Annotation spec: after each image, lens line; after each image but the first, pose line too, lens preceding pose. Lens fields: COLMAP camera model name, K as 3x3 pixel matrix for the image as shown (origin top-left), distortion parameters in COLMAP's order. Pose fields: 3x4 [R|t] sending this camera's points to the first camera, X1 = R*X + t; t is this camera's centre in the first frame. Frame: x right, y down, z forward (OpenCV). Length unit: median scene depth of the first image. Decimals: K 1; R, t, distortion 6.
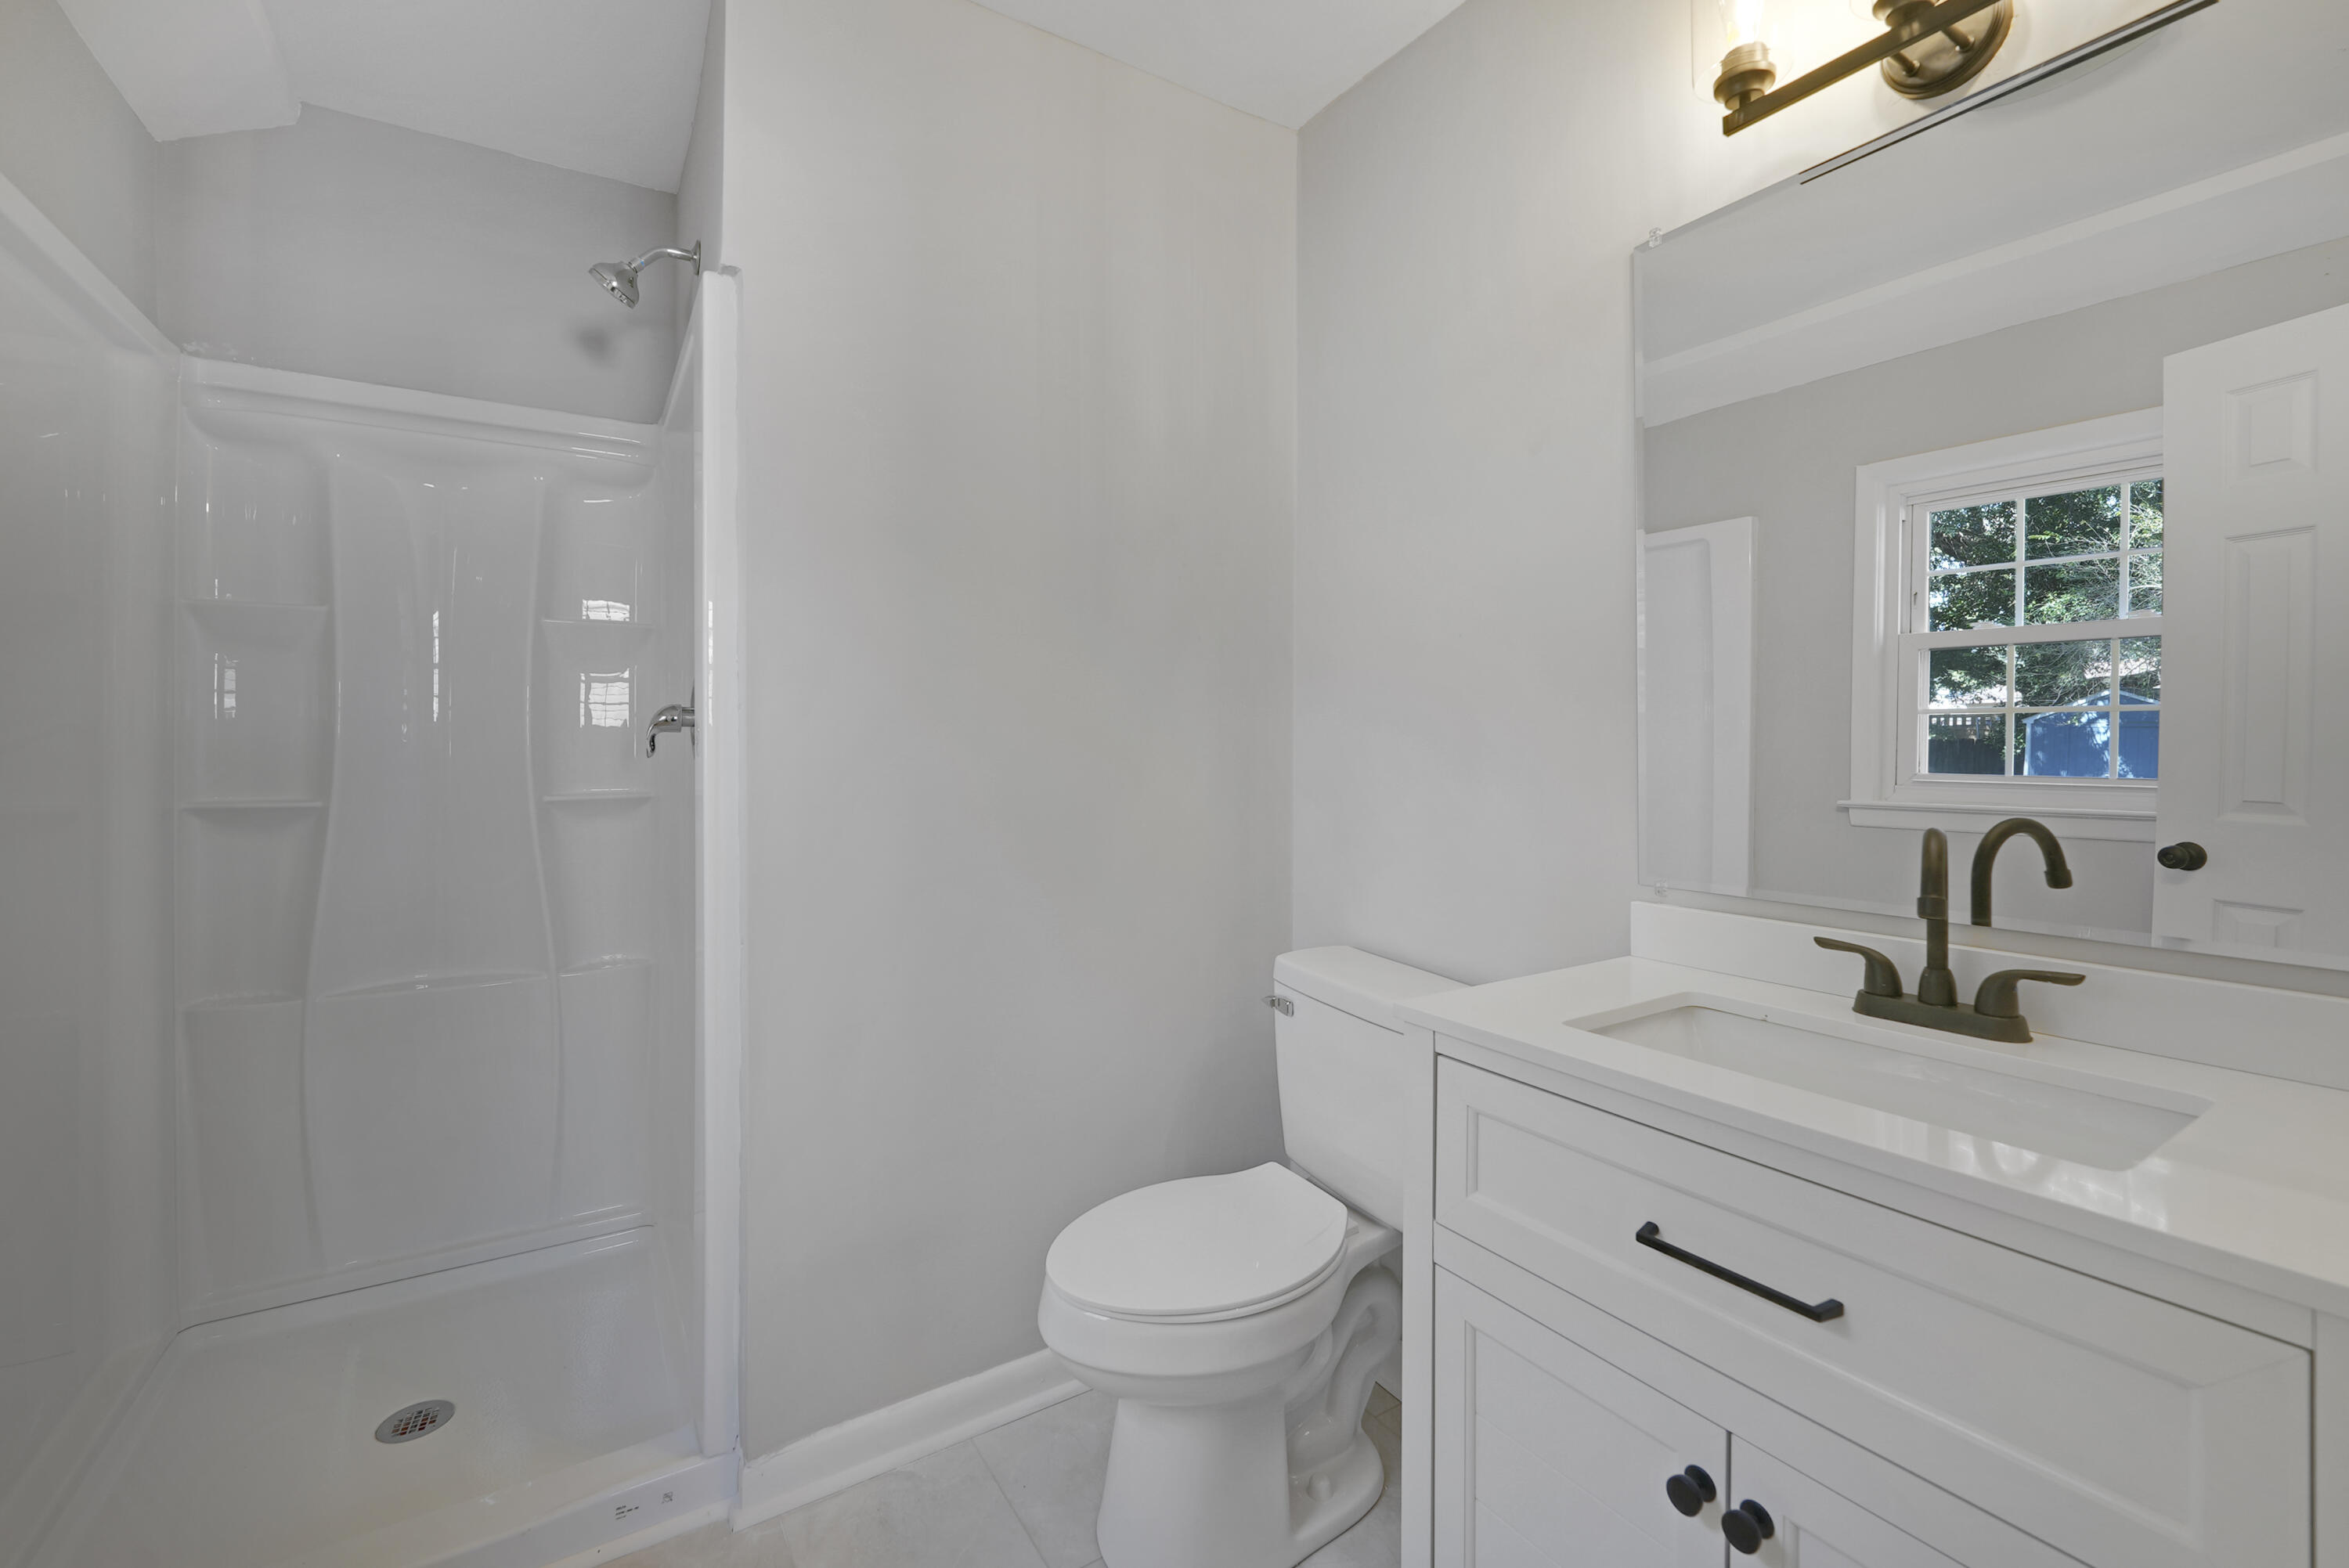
lens RADIAL K [[975.1, 0, 1185.0], [0, 975.1, 737.5], [0, 0, 1]] dist [-0.012144, -0.000567]
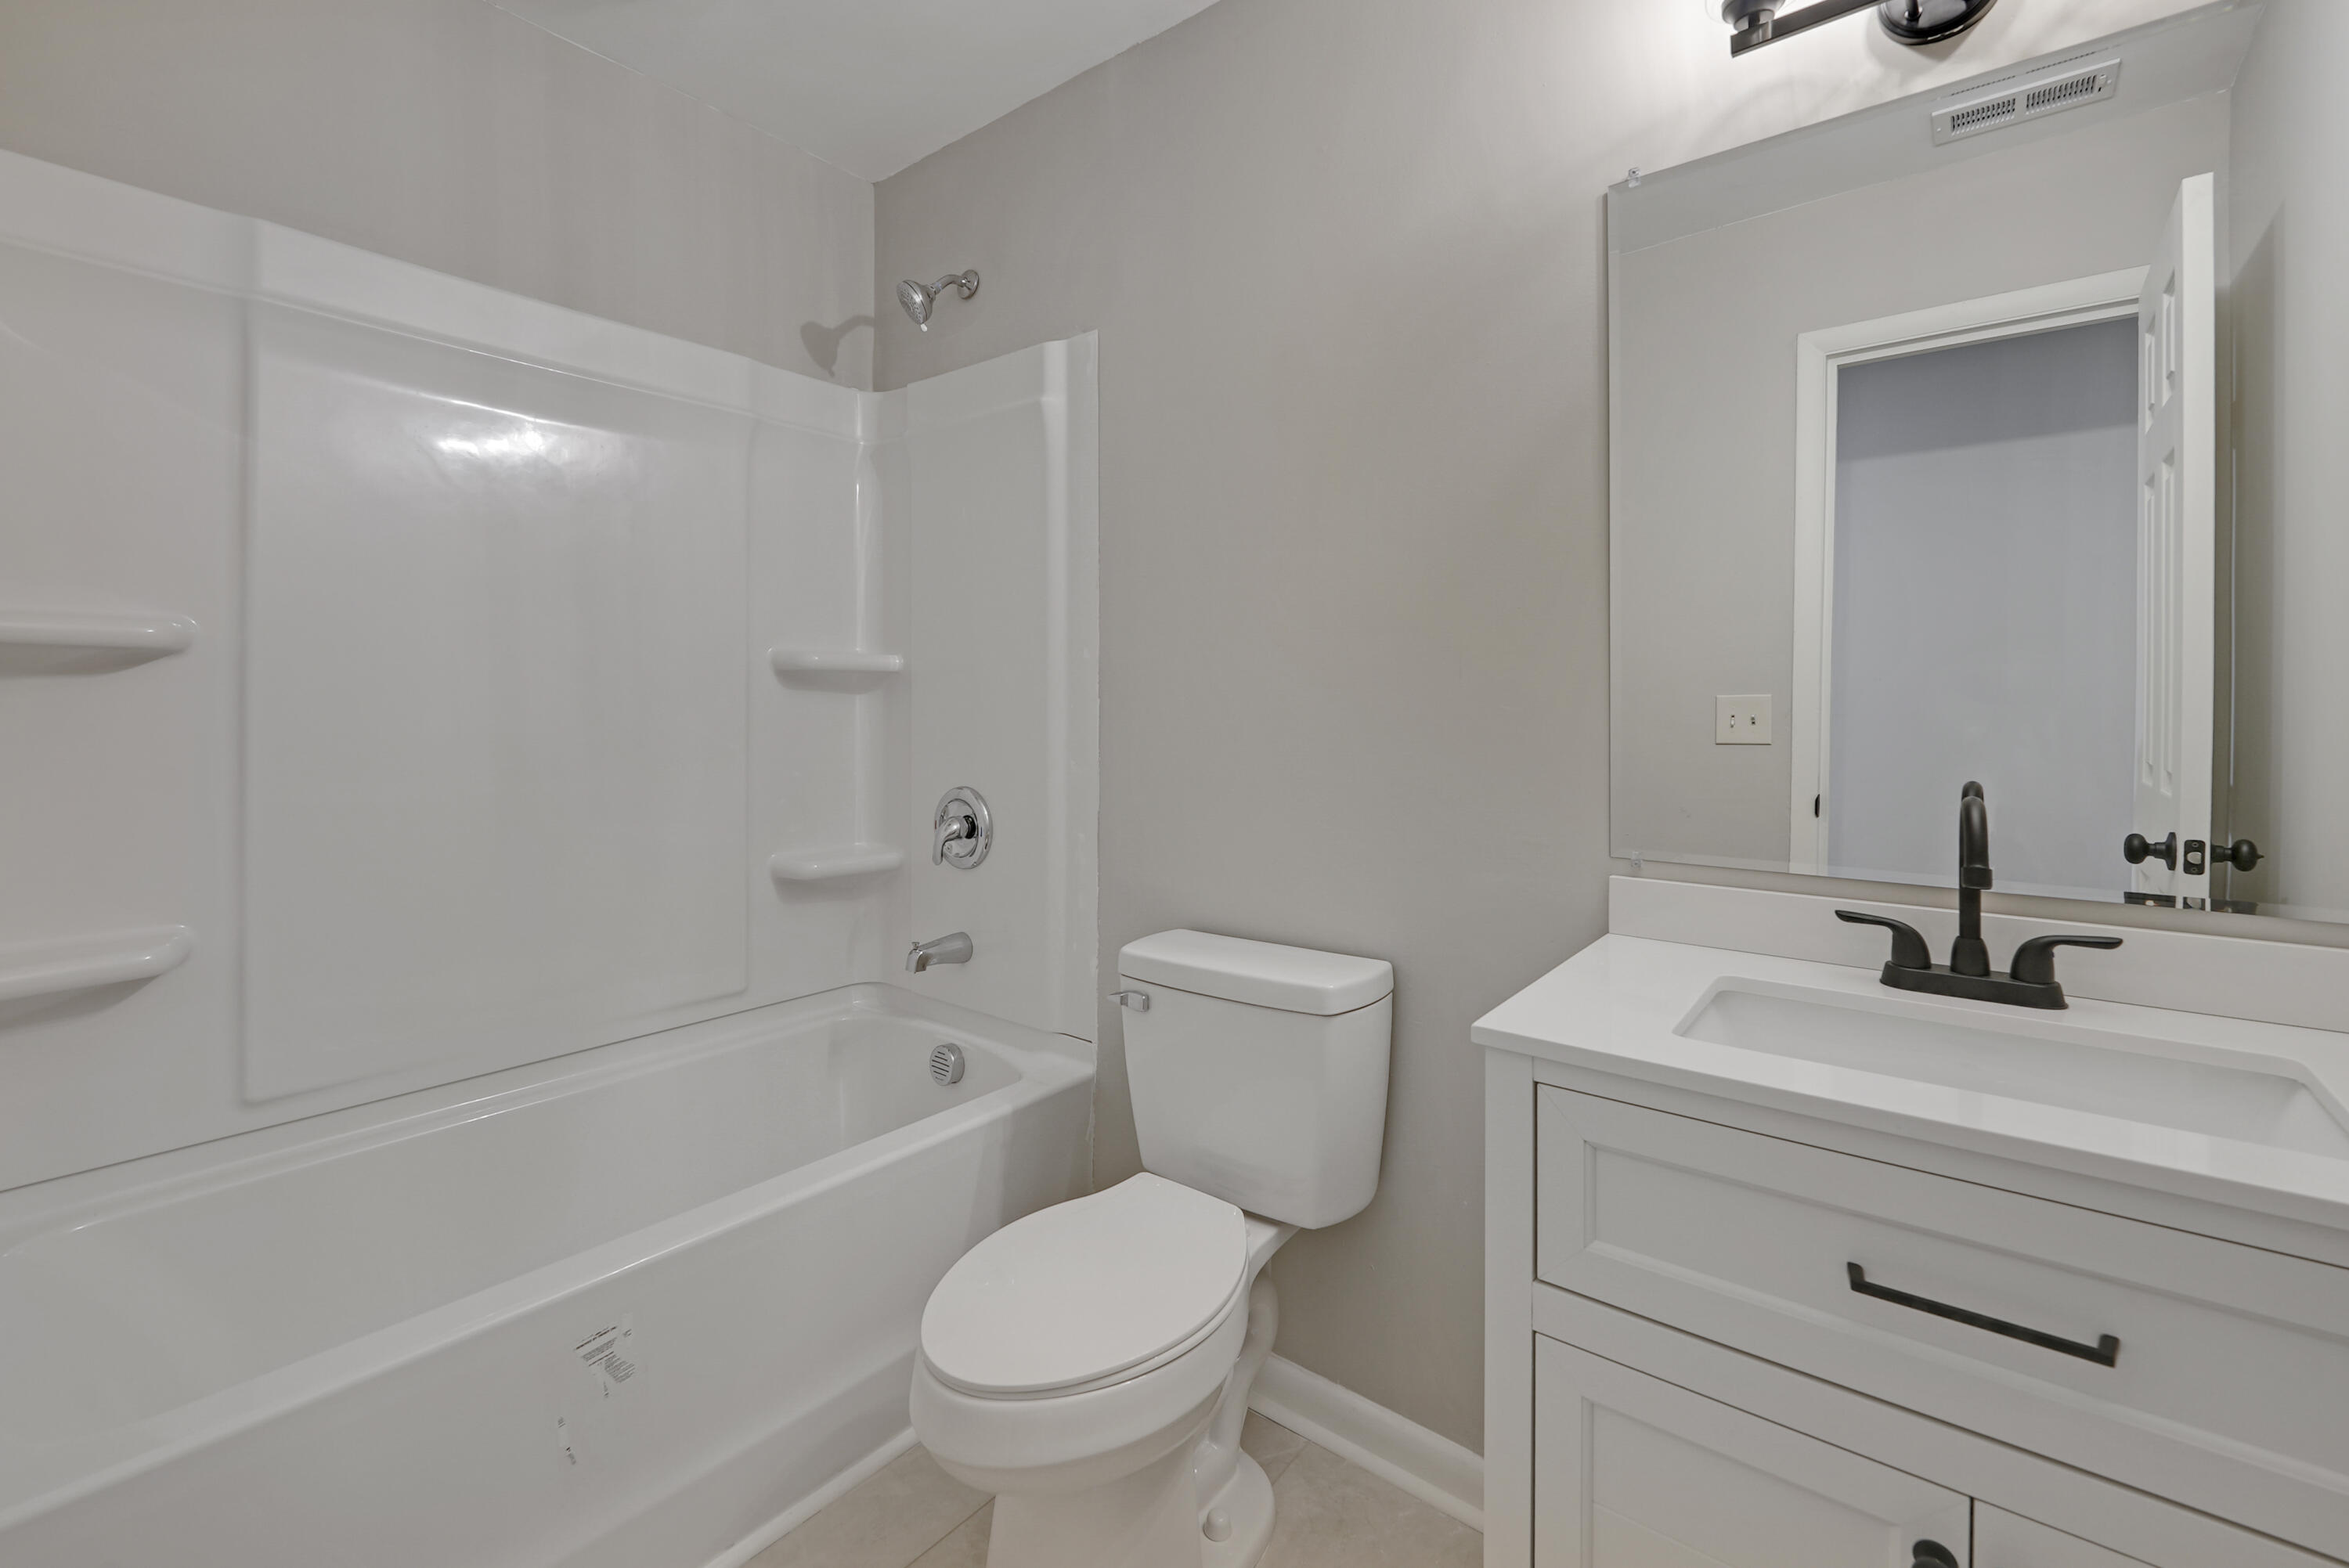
lens RADIAL K [[975.1, 0, 1185.0], [0, 975.1, 737.5], [0, 0, 1]] dist [-0.012144, -0.000567]
pose [[0.945947, -0.011922, 0.324102, -0.305114], [-0.002925, 0.998970, 0.045284, -0.010307], [-0.324308, -0.043784, 0.944938, 0.324227]]
